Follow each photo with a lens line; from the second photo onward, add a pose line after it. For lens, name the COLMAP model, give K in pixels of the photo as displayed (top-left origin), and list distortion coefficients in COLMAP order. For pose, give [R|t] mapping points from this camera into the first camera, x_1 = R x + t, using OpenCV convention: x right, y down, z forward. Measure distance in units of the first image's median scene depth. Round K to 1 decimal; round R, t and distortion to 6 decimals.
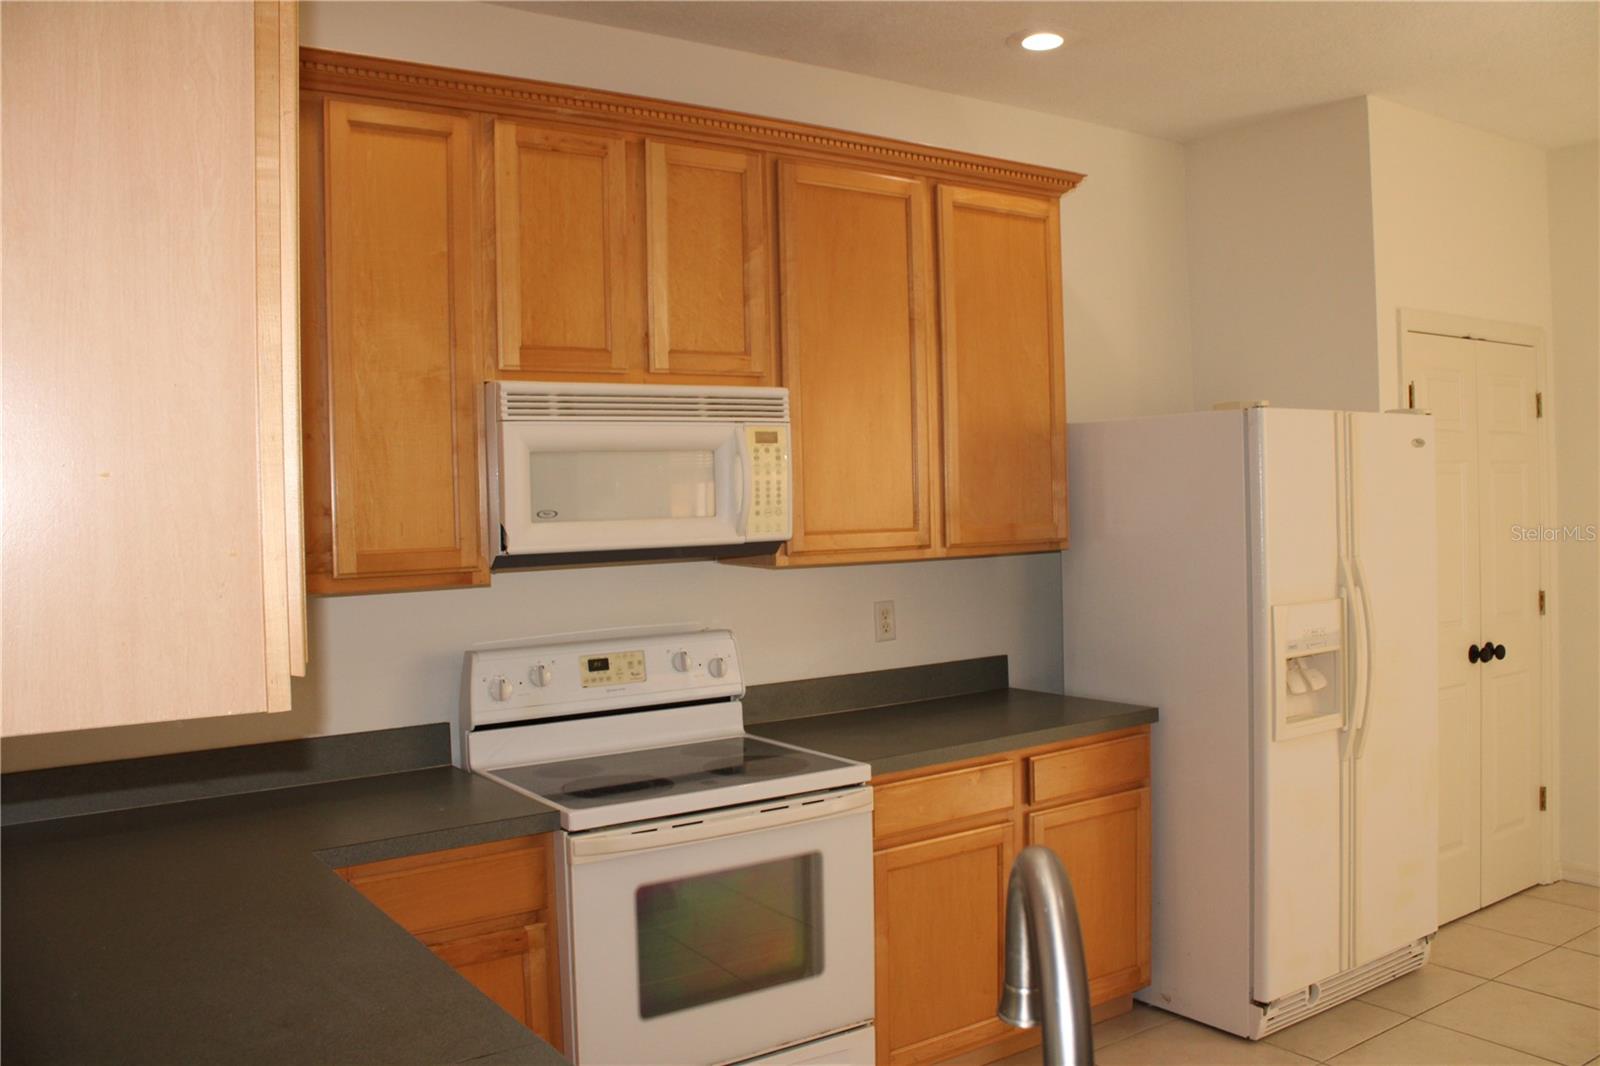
lens RADIAL K [[1345.0, 0, 808.1], [0, 1345.0, 523.3], [0, 0, 1]] dist [-0.165828, 0.148984]
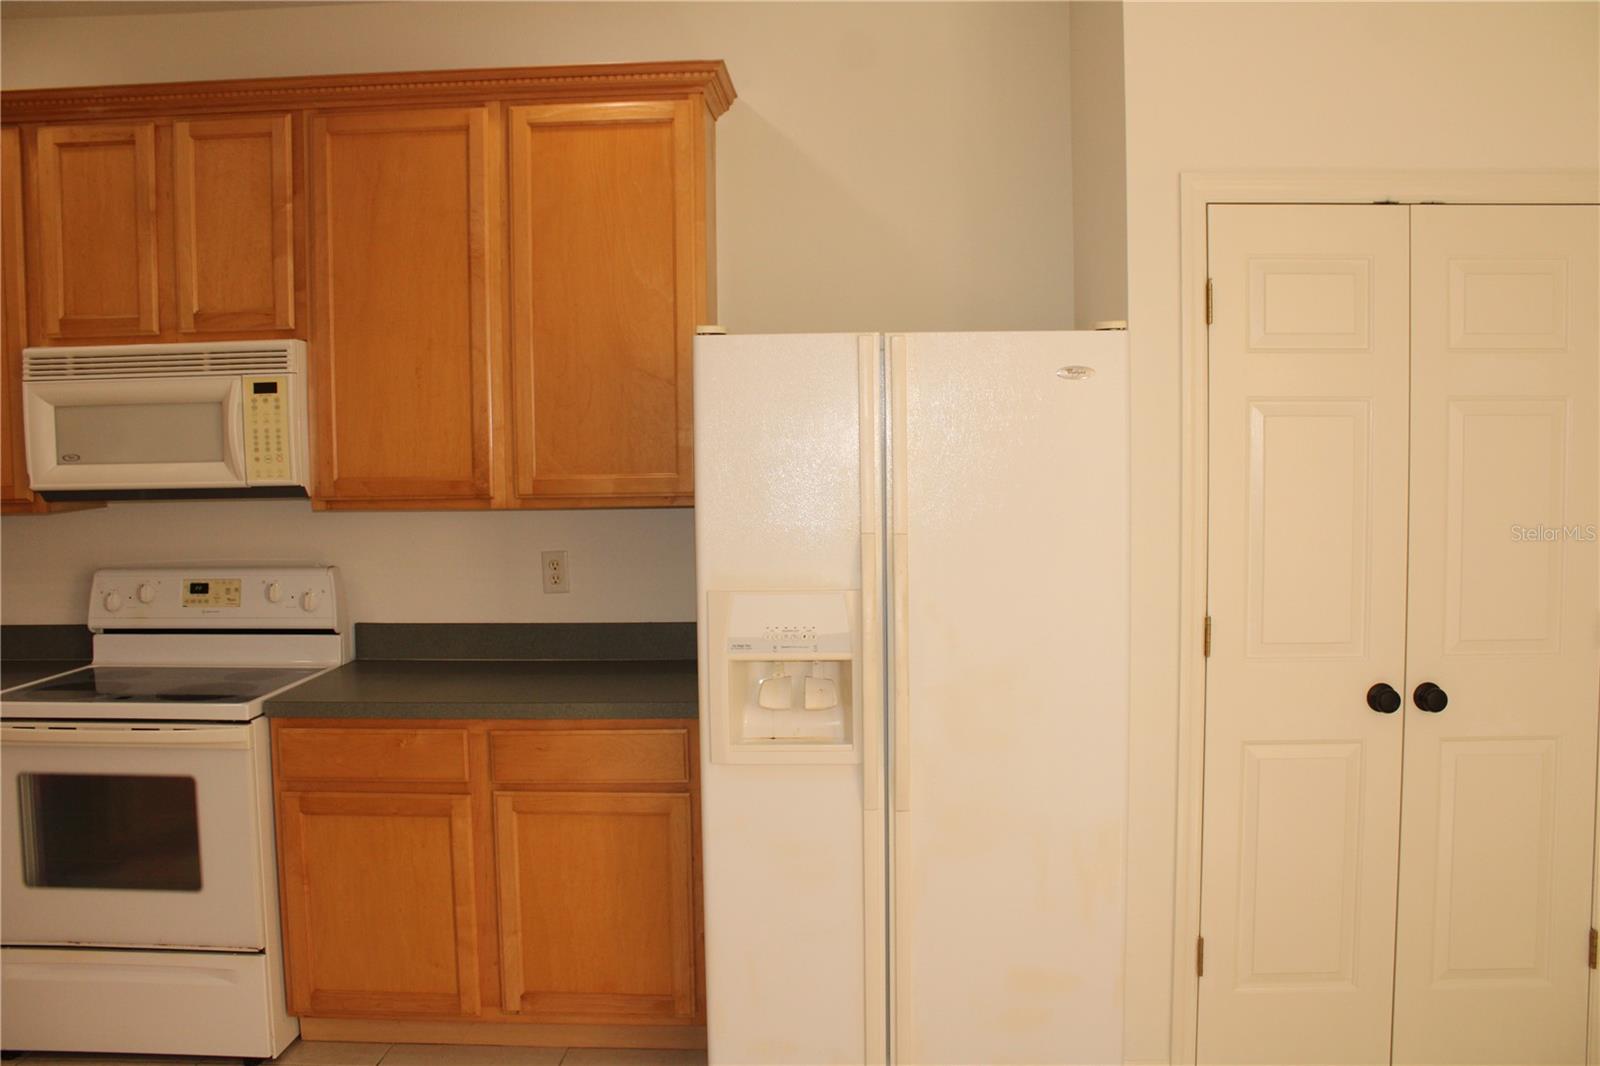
lens RADIAL K [[1345.0, 0, 808.1], [0, 1345.0, 523.3], [0, 0, 1]] dist [-0.165828, 0.148984]
pose [[0.791044, 0.053924, -0.609378, 0.937561], [-0.017553, 0.997698, 0.065501, -0.032489], [0.611508, -0.041118, 0.790169, 0.438016]]
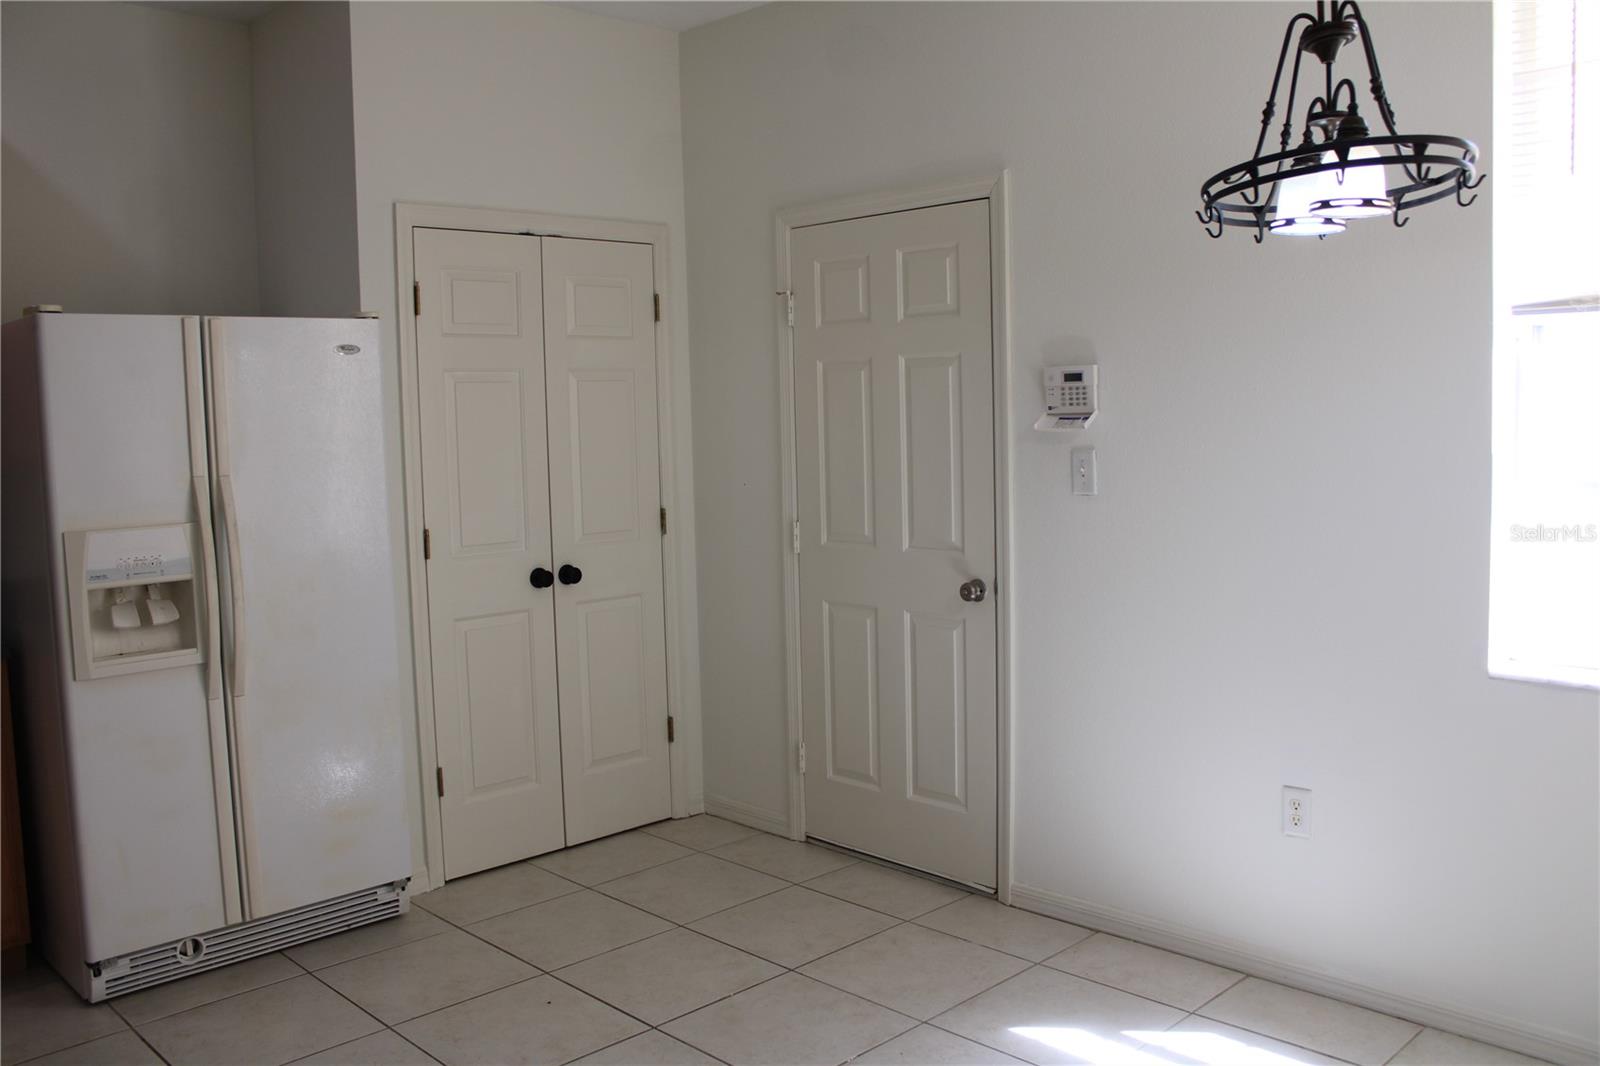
lens RADIAL K [[1345.0, 0, 808.1], [0, 1345.0, 523.3], [0, 0, 1]] dist [-0.165828, 0.148984]
pose [[0.988232, -0.009304, 0.152681, 0.770071], [-0.001393, 0.997560, 0.069806, -0.007285], [-0.152958, -0.069197, 0.985807, 0.048651]]
